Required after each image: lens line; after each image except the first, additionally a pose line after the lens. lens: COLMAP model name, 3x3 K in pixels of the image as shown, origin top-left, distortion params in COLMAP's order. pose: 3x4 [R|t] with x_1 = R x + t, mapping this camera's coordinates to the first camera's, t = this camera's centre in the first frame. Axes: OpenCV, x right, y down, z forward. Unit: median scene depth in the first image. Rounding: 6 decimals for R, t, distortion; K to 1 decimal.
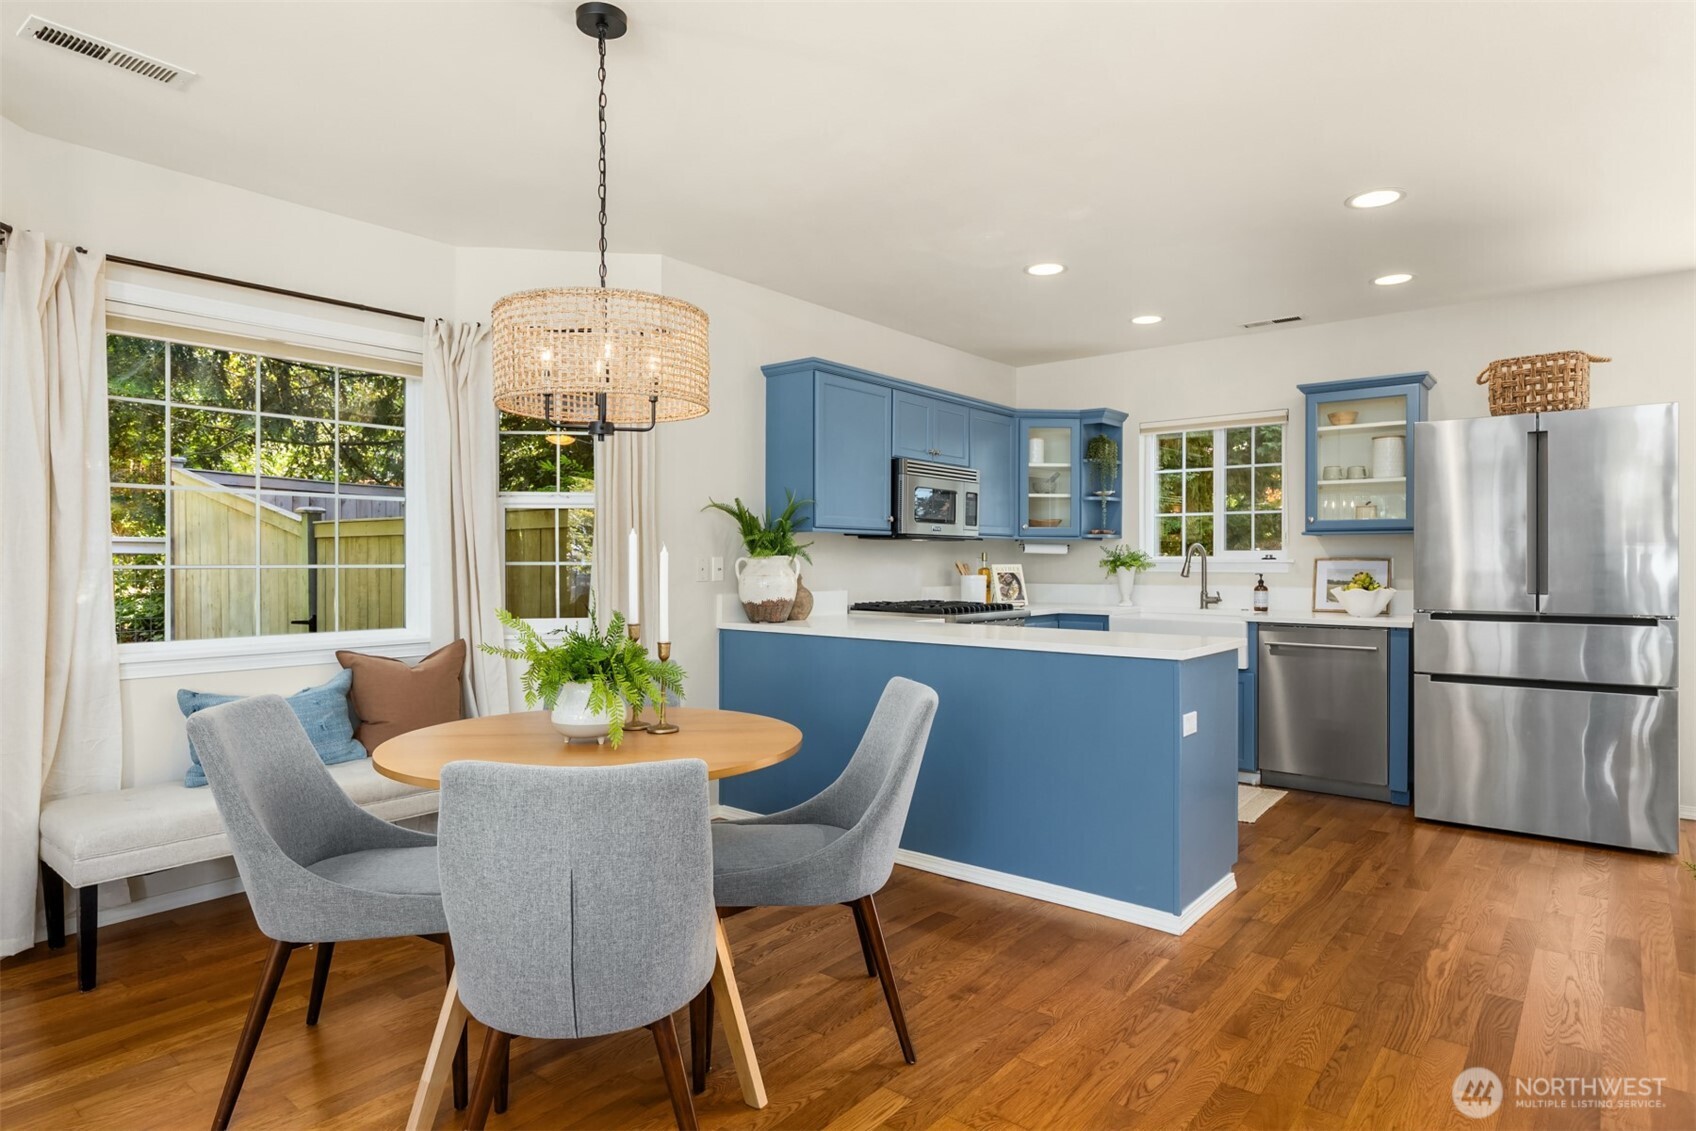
lens RADIAL K [[985.4, 0, 858.1], [0, 985.4, 551.4], [0, 0, 1]] dist [0.006409, -0.001810]
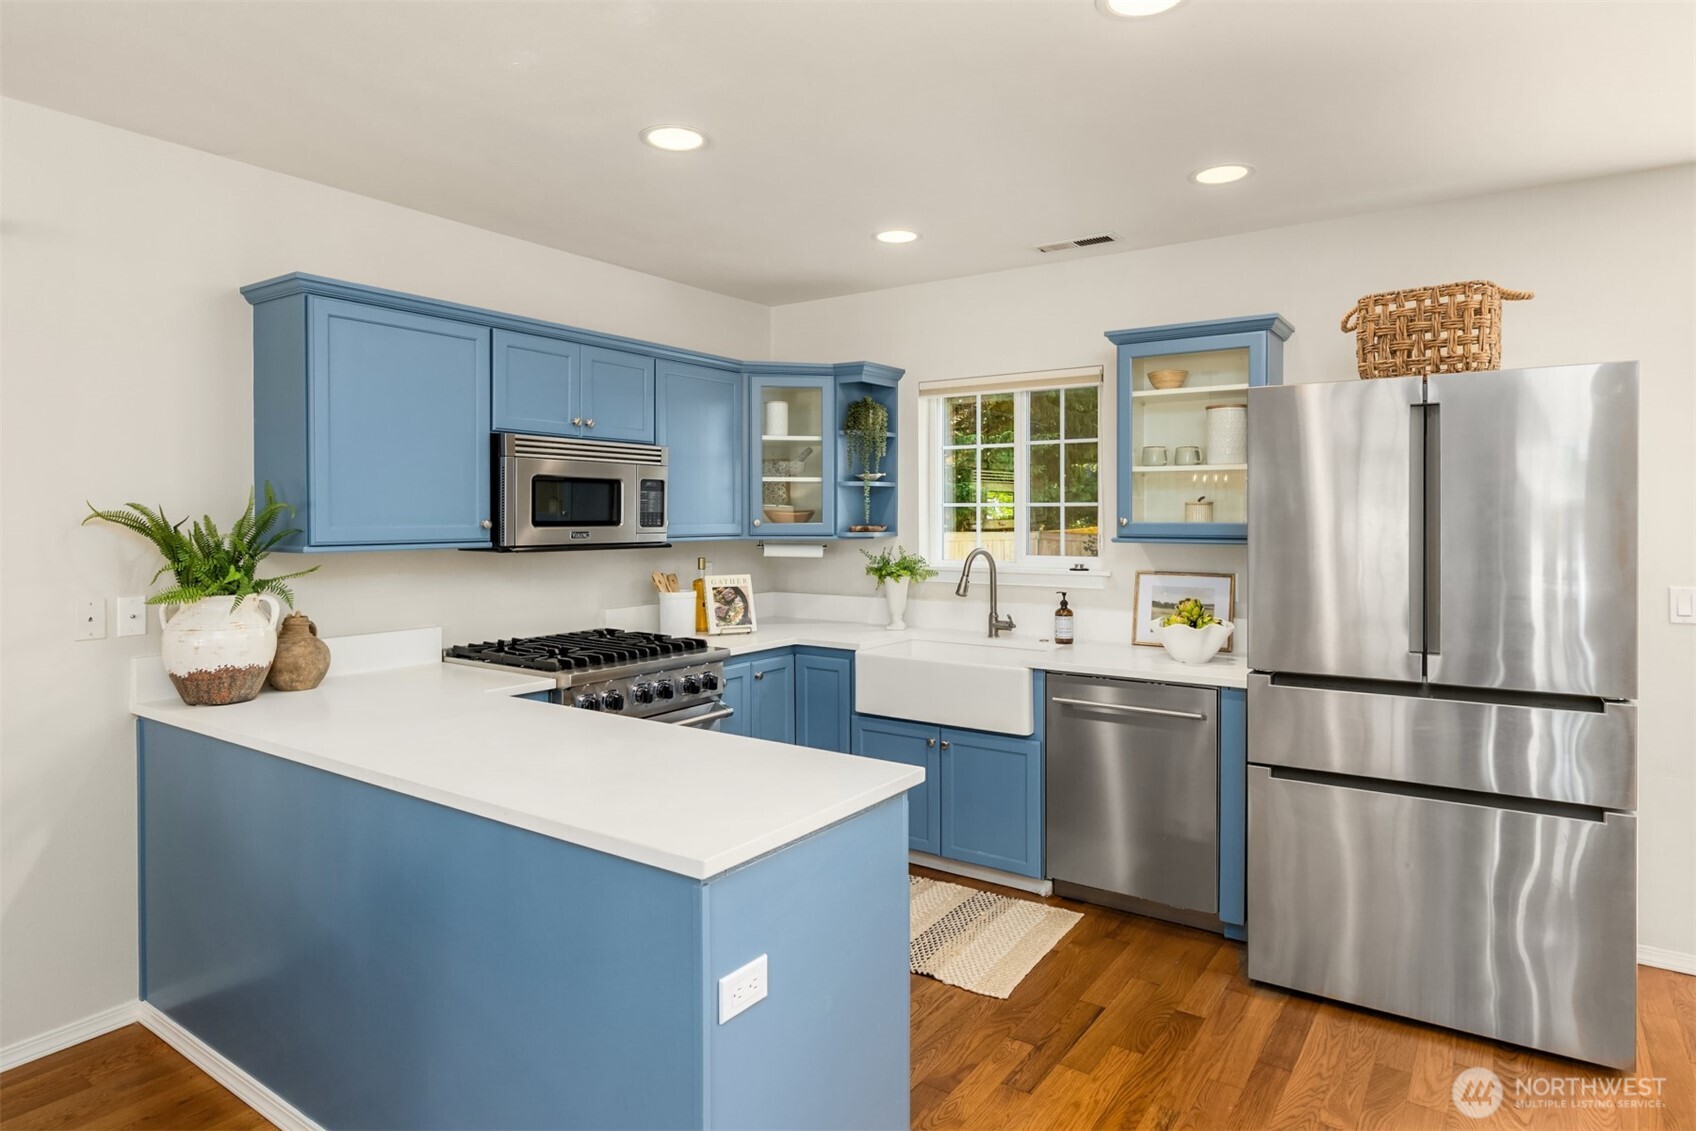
lens RADIAL K [[985.4, 0, 846.4], [0, 985.4, 500.7], [0, 0, 1]] dist [0.006409, -0.001810]
pose [[0.998572, 0.003409, 0.053315, 0.230562], [-0.003234, 0.999989, -0.003369, -0.045670], [-0.053326, 0.003191, 0.998572, 0.313608]]
